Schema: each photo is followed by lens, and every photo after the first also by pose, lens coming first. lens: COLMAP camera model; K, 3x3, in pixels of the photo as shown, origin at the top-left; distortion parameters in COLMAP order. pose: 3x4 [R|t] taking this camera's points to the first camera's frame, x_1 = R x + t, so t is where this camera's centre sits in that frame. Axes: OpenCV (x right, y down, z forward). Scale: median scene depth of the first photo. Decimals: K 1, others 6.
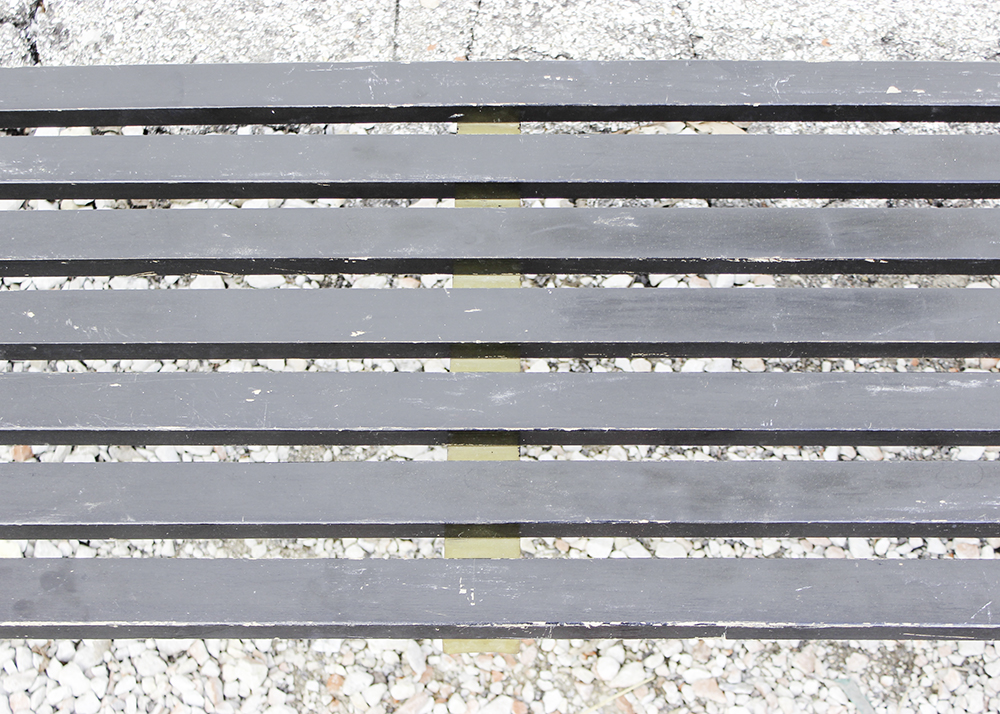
lens RADIAL K [[1786.5, 0, 500.4], [0, 1786.5, 358.0], [0, 0, 1]] dist [0.025292, 0.000000]
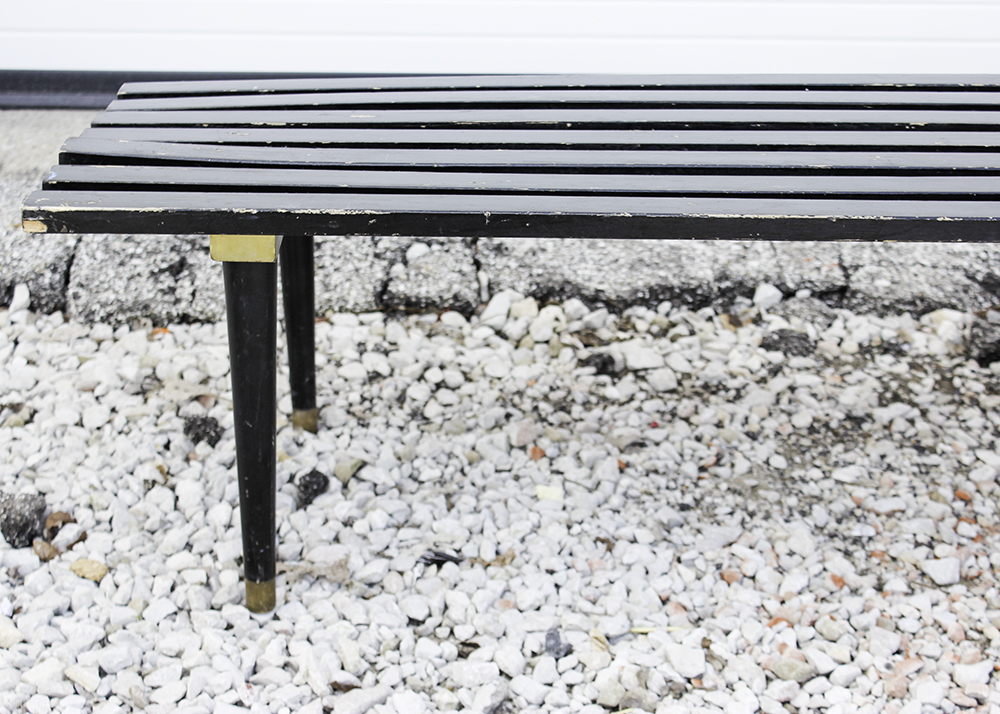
lens RADIAL K [[1874.6, 0, 502.3], [0, 1874.6, 356.3], [0, 0, 1]] dist [-0.010881, 0.000000]
pose [[0.998292, 0.014249, 0.056664, -0.392817], [0.018487, 0.842949, -0.537676, 0.698395], [-0.055426, 0.537805, 0.841245, -0.020420]]
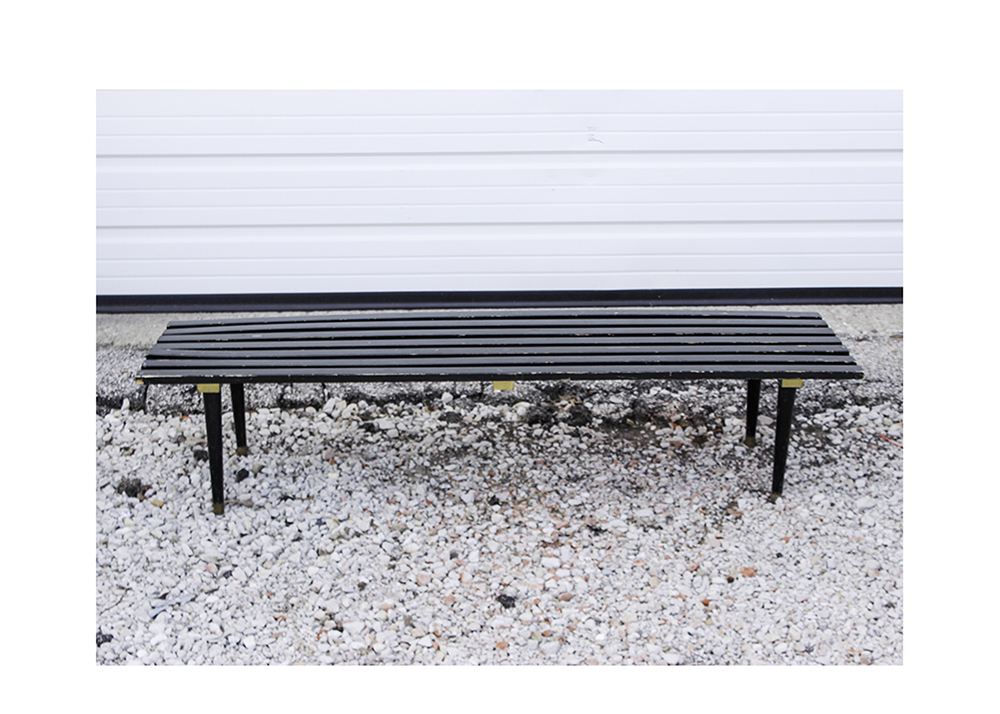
lens RADIAL K [[1616.4, 0, 501.8], [0, 1616.4, 362.0], [0, 0, 1]] dist [0.027393, 0.000000]
pose [[0.998307, -0.000723, 0.058152, -0.162537], [0.034224, 0.815758, -0.577380, 1.570349], [-0.047020, 0.578393, 0.814402, -1.332605]]
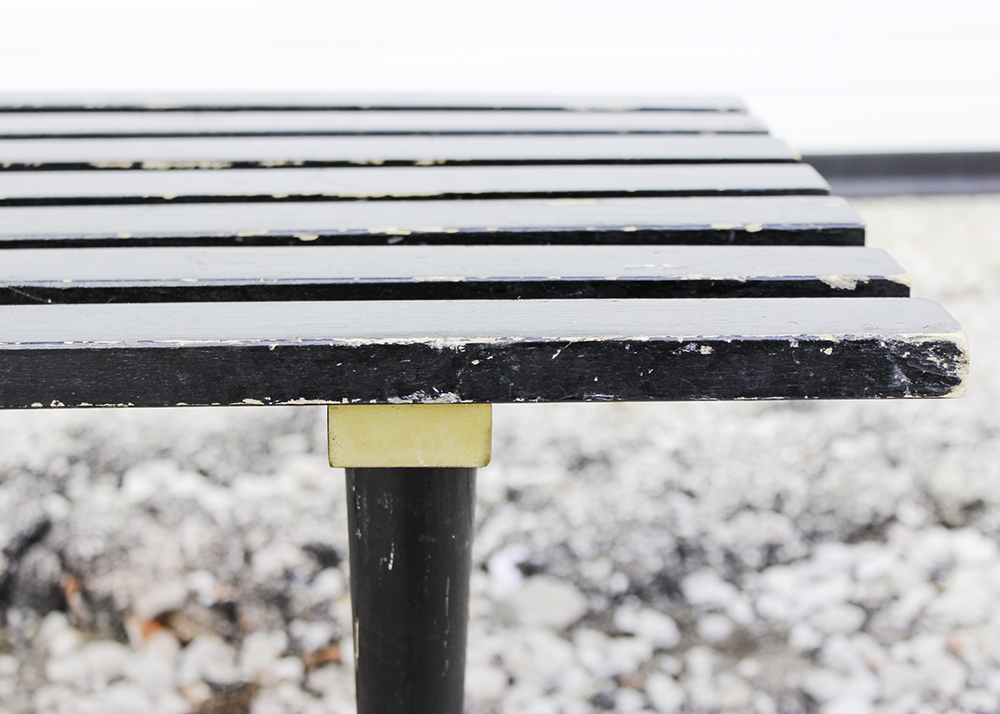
lens RADIAL K [[1901.4, 0, 500.7], [0, 1901.4, 361.0], [0, 0, 1]] dist [0.002661, 0.000000]
pose [[0.999258, -0.012464, 0.036453, 0.457054], [0.032062, 0.793653, -0.607525, 0.345230], [-0.021359, 0.608243, 0.793464, 0.453671]]
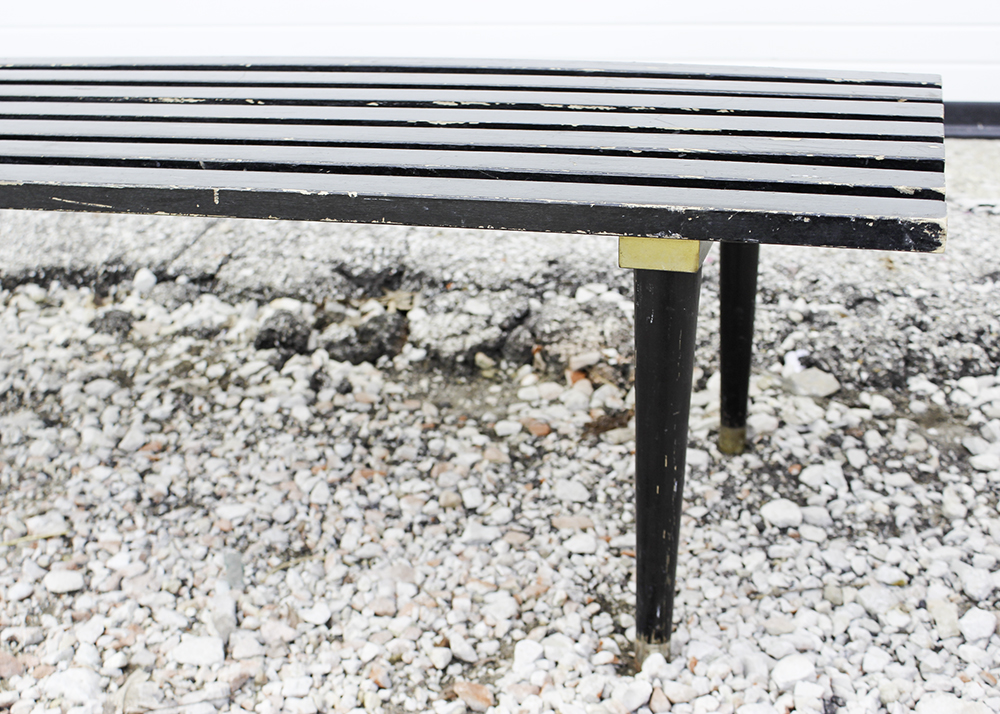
lens RADIAL K [[1406.8, 0, 501.4], [0, 1406.8, 356.9], [0, 0, 1]] dist [-0.048397, 0.000000]
pose [[0.965602, 0.070911, -0.250167, 0.538891], [-0.194454, 0.835650, -0.513689, 0.466059], [0.172626, 0.544666, 0.820695, 0.308521]]
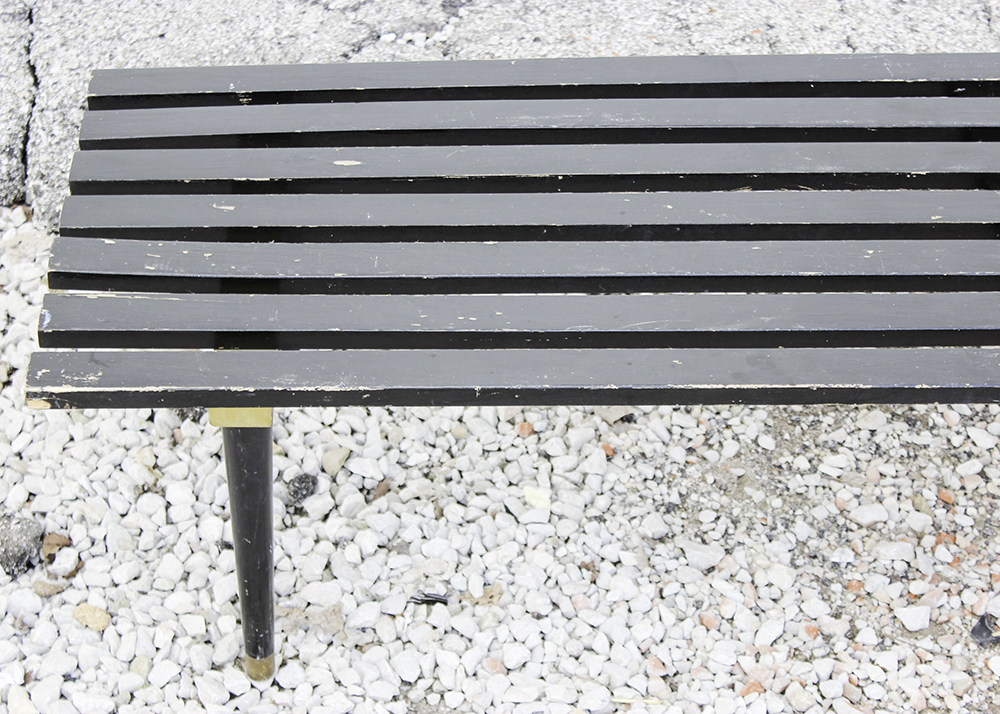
lens RADIAL K [[2286.0, 0, 502.7], [0, 2286.0, 356.5], [0, 0, 1]] dist [0.035309, 0.000000]
pose [[0.997742, 0.000225, 0.067164, -0.415199], [0.016921, 0.966896, -0.254607, 0.409204], [-0.064998, 0.255169, 0.964709, -0.423346]]
